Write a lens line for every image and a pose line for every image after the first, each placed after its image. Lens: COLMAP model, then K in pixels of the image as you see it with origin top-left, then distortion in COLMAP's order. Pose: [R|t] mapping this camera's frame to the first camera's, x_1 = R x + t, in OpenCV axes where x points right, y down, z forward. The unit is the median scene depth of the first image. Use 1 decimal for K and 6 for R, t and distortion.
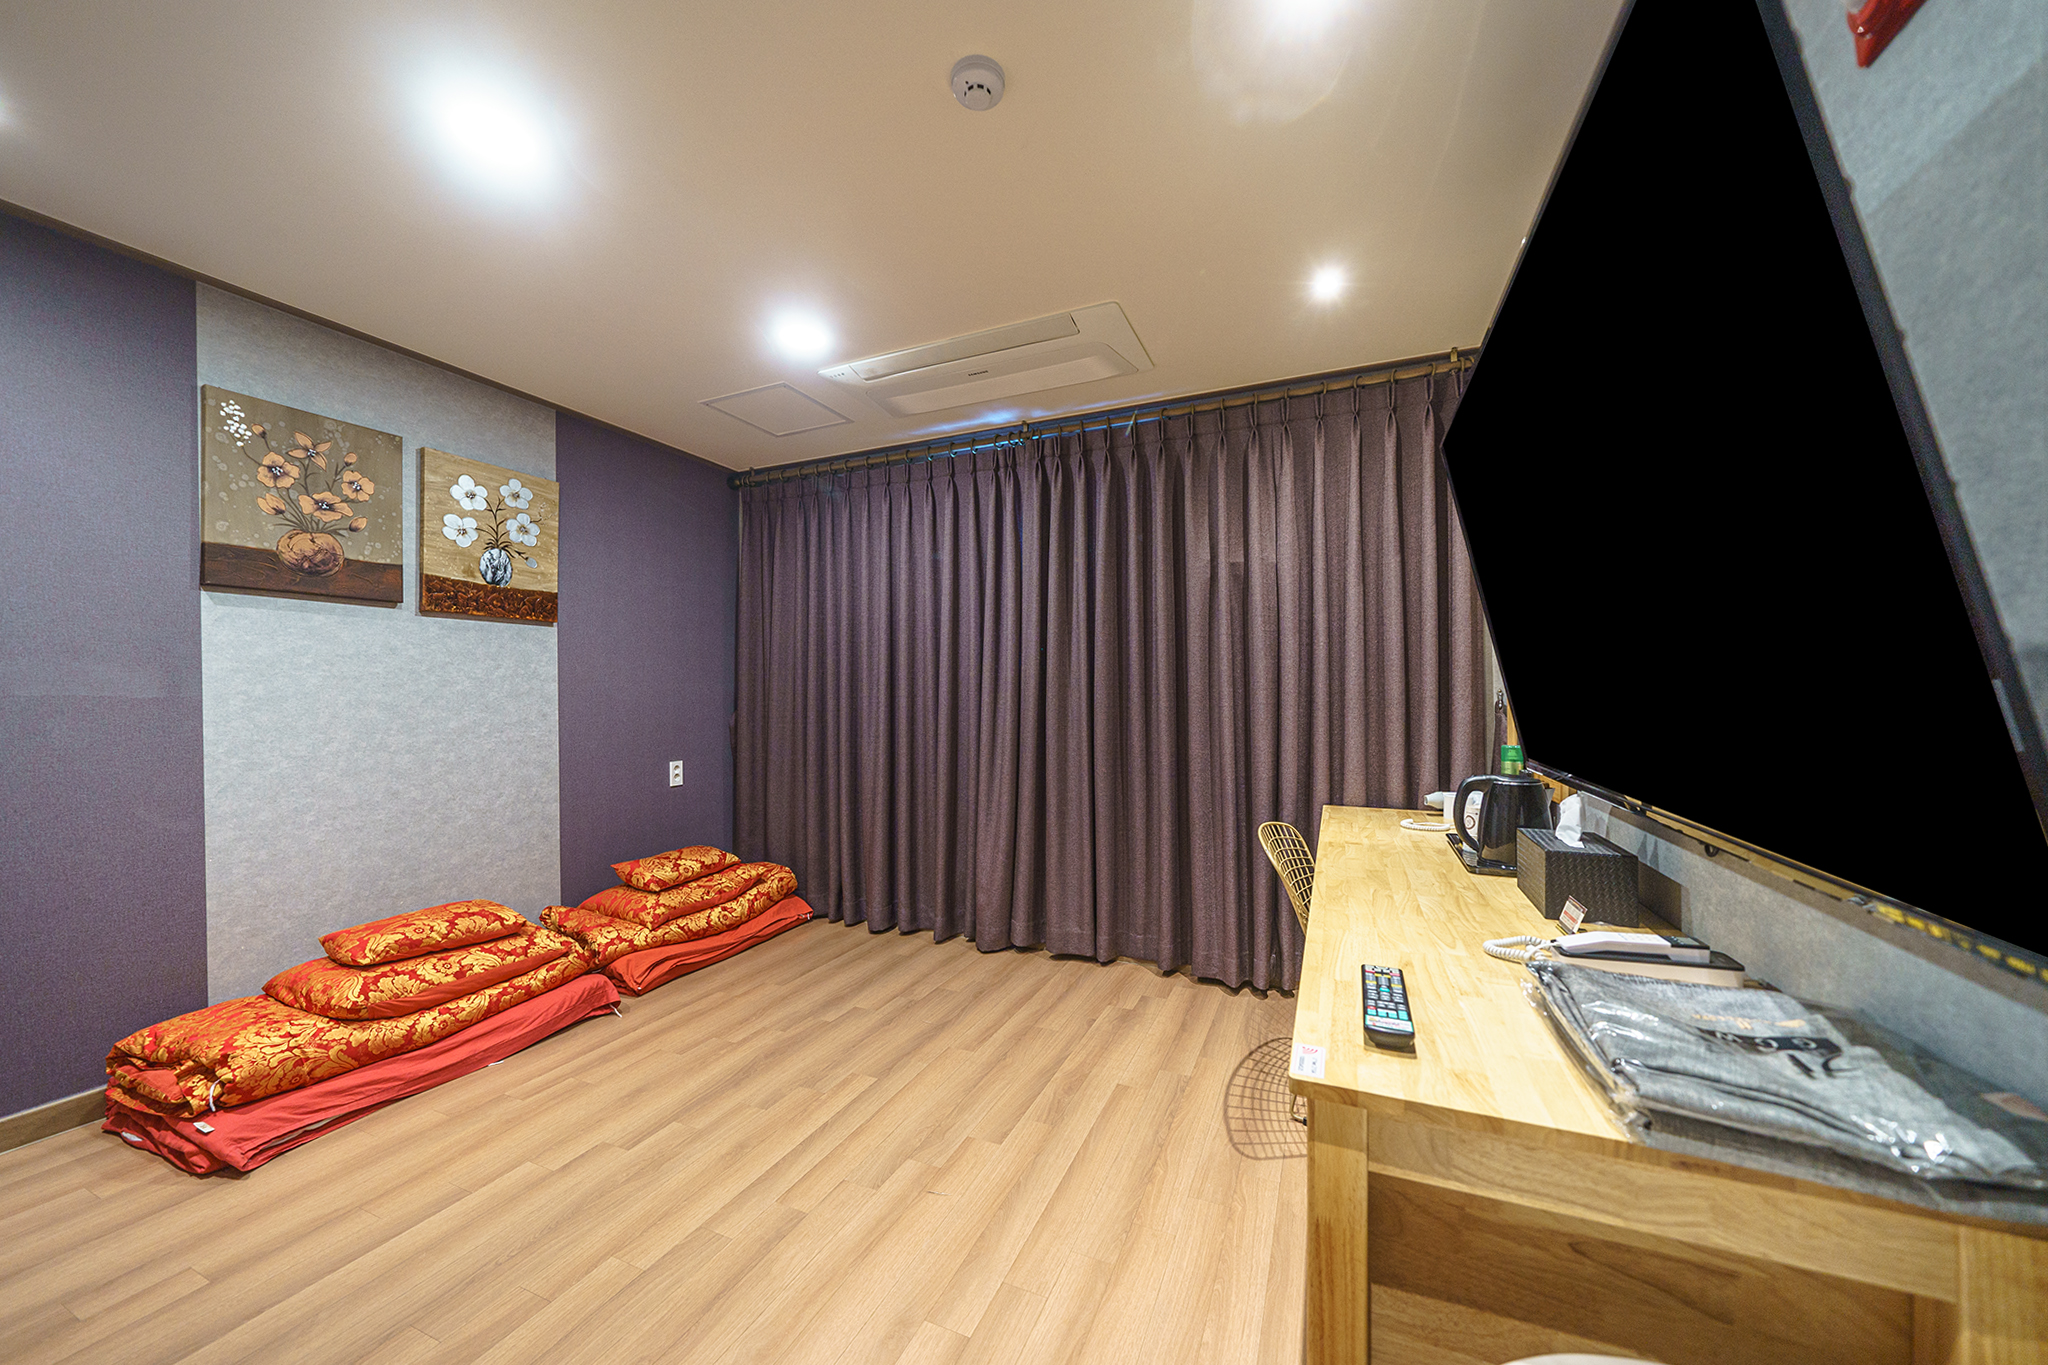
lens RADIAL K [[739.6, 0, 1028.5], [0, 739.6, 691.5], [0, 0, 1]] dist [-0.006677, 0.000442]
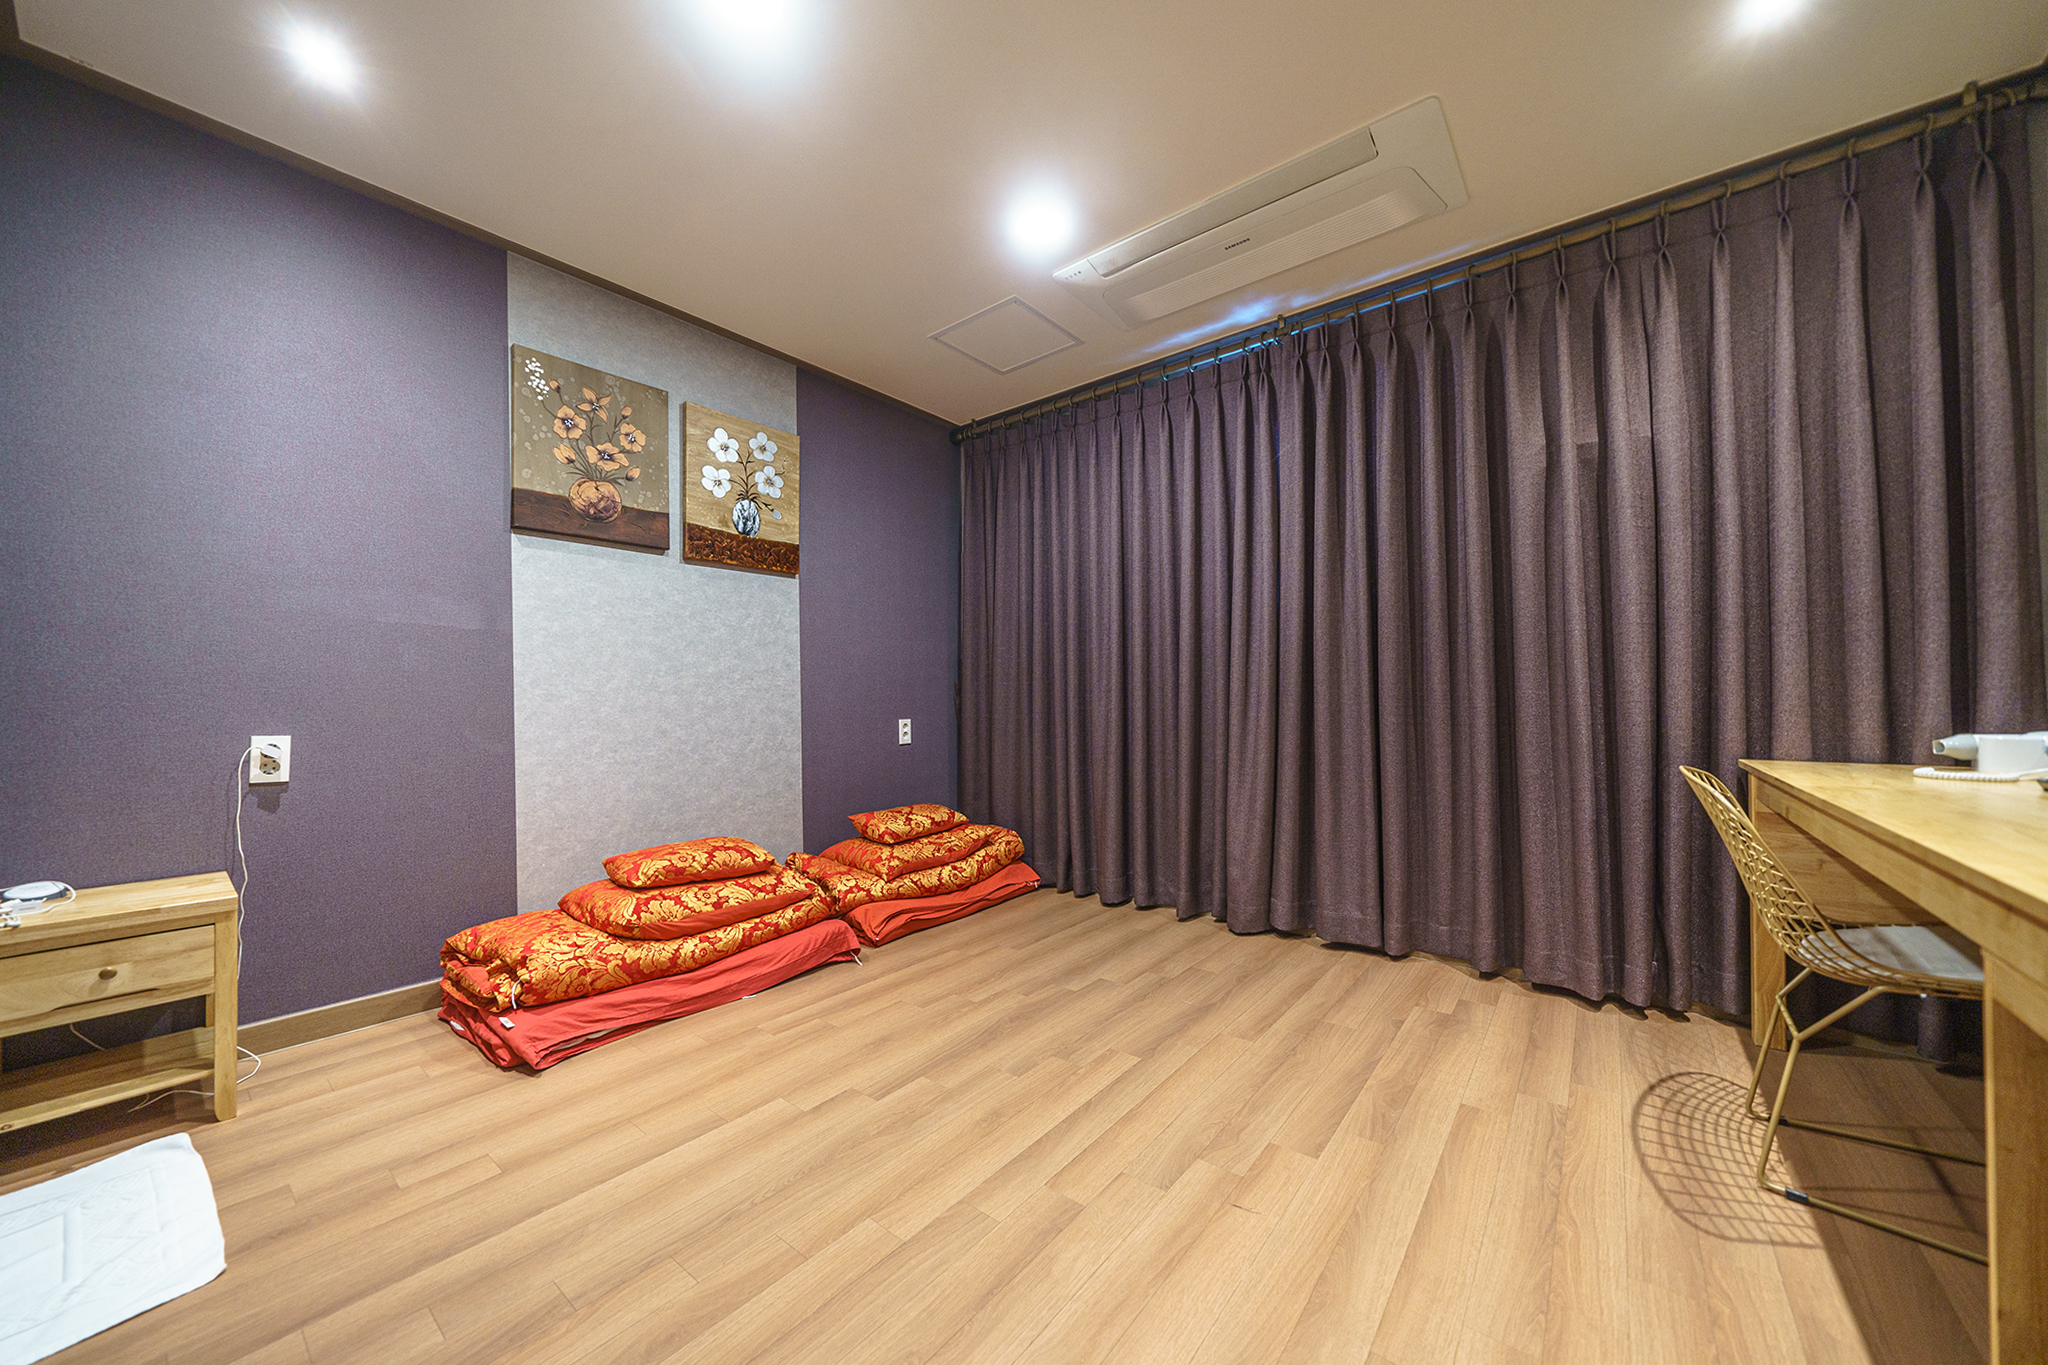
lens RADIAL K [[739.6, 0, 1017.9], [0, 739.6, 691.5], [0, 0, 1]] dist [-0.006677, 0.000442]
pose [[0.963394, -0.009206, -0.267930, -0.088836], [0.007628, 0.999947, -0.006929, 0.087740], [0.267979, 0.004632, 0.963414, 0.117051]]
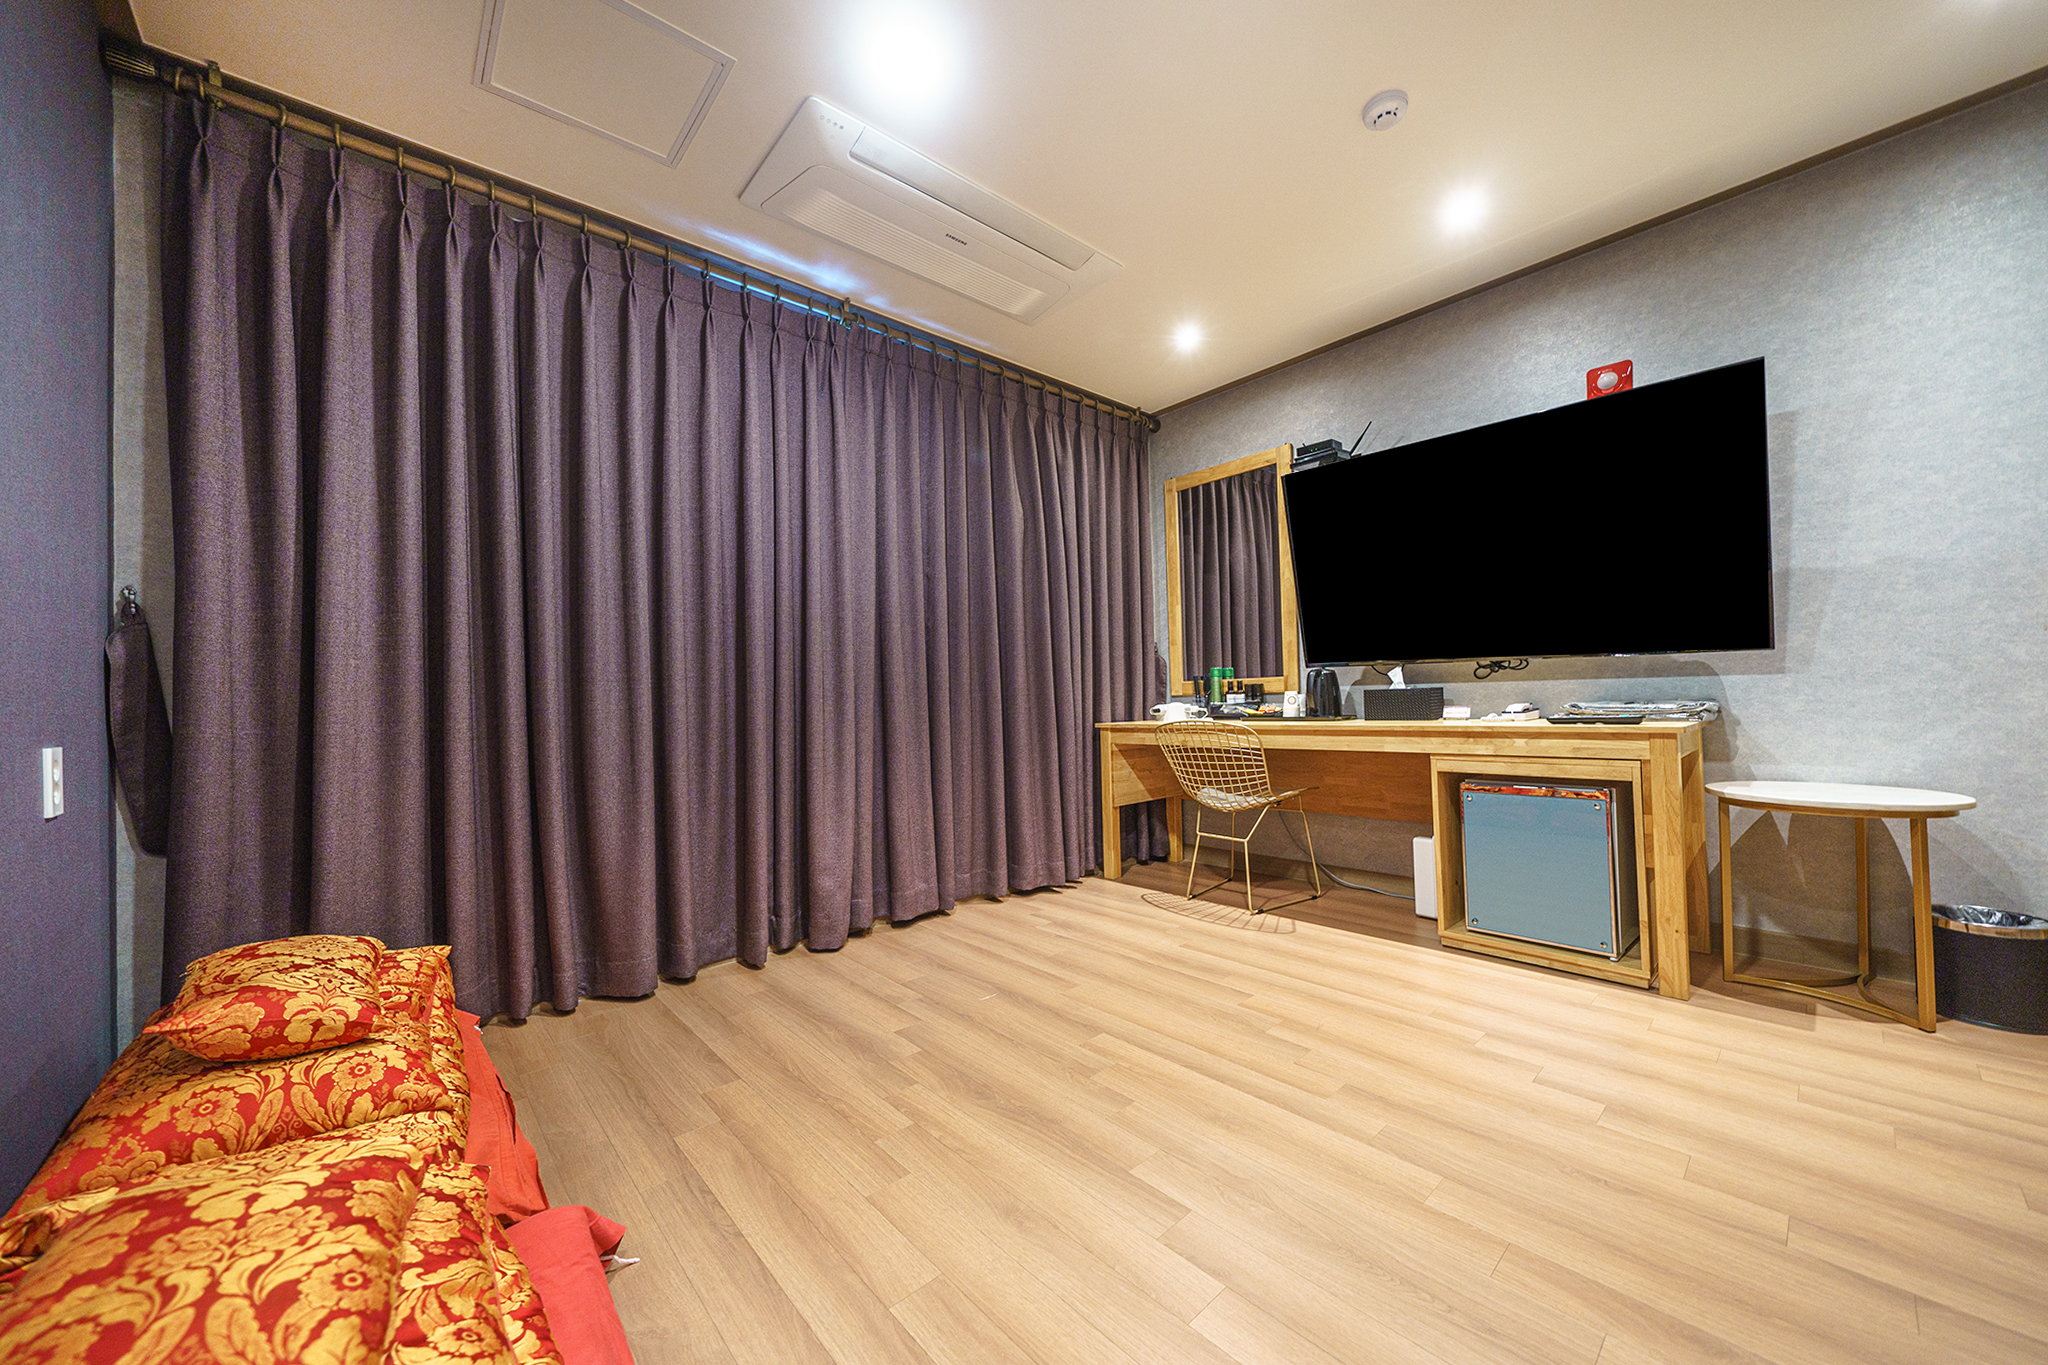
lens RADIAL K [[739.6, 0, 1033.7], [0, 739.6, 687.3], [0, 0, 1]] dist [-0.006677, 0.000442]
pose [[0.407398, 0.005961, 0.913231, -0.818527], [0.024133, 0.999559, -0.017290, 0.112825], [-0.912932, 0.029083, 0.407075, 0.577187]]
